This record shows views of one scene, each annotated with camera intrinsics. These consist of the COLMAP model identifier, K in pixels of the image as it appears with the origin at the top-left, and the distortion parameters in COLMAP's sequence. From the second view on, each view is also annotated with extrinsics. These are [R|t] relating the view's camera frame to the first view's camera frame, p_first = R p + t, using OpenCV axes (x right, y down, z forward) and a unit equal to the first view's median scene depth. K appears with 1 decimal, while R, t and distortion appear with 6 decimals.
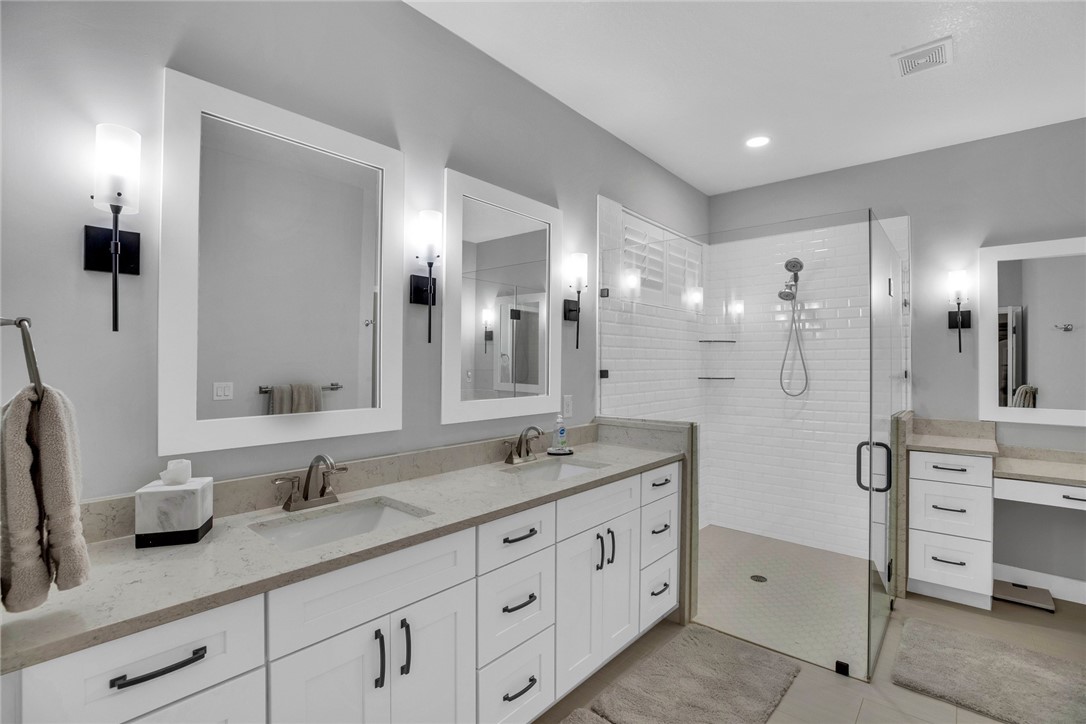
lens RADIAL K [[499.7, 0, 543.8], [0, 499.7, 359.0], [0, 0, 1]] dist [-0.045218, 0.013328]
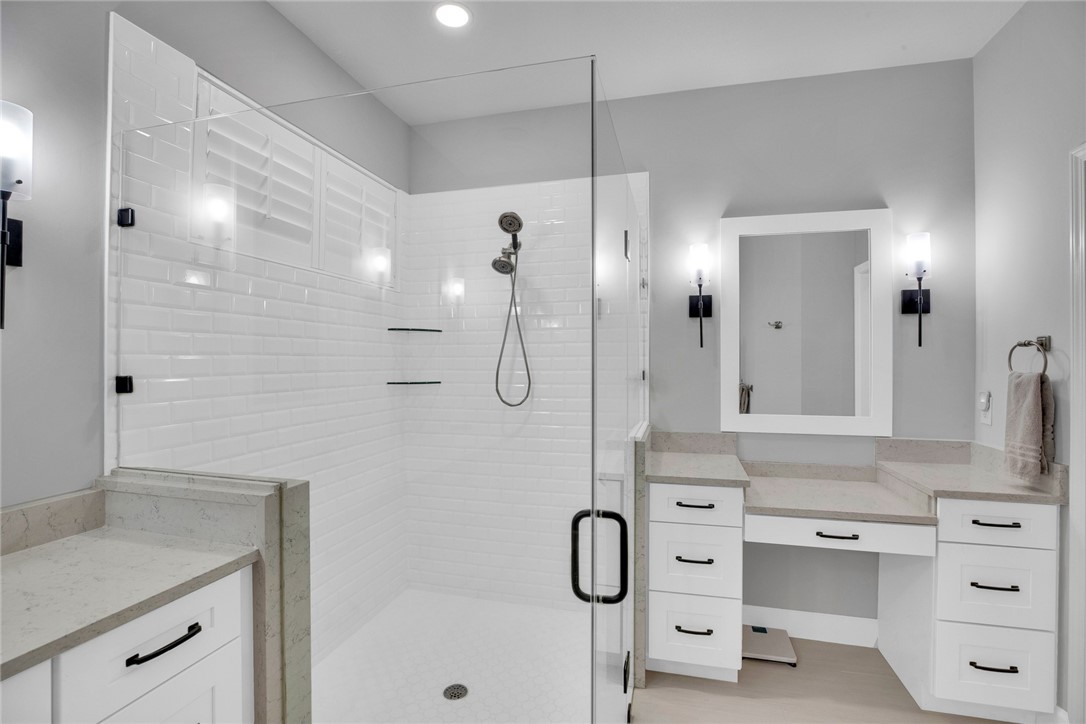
lens RADIAL K [[499.7, 0, 539.9], [0, 499.7, 361.2], [0, 0, 1]] dist [-0.045218, 0.013328]
pose [[0.903718, -0.002787, 0.428118, 0.268039], [-0.001145, 0.999959, 0.008927, 0.002620], [-0.428126, -0.008558, 0.903679, 0.377562]]
